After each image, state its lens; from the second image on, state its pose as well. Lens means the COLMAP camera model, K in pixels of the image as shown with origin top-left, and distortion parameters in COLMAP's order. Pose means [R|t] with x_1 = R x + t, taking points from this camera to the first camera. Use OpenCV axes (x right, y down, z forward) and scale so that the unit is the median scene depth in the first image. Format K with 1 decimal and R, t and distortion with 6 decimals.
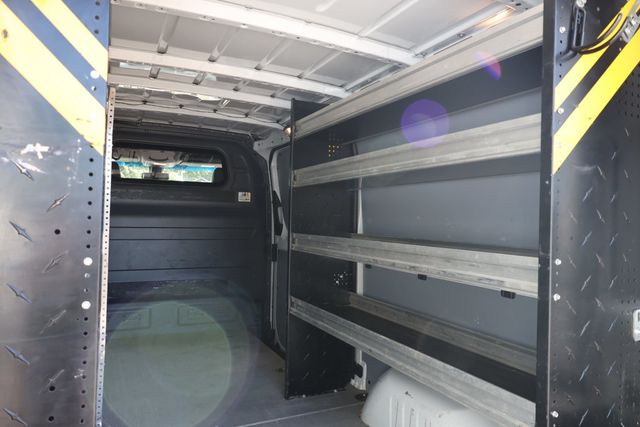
lens RADIAL K [[440.8, 0, 320.0], [0, 440.8, 213.5], [0, 0, 1]] dist [-0.000573, -0.002654]
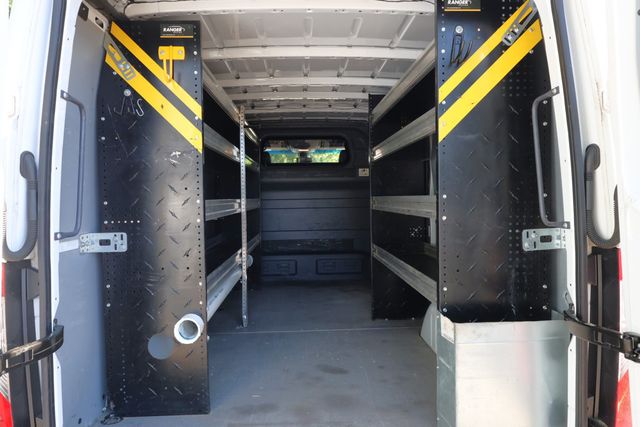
lens RADIAL K [[440.8, 0, 320.0], [0, 440.8, 213.5], [0, 0, 1]] dist [-0.000573, -0.002654]
pose [[0.918880, -0.024357, -0.393785, 0.290514], [0.043687, 0.998236, 0.040197, 0.033250], [0.392111, -0.054140, 0.918323, -0.260058]]
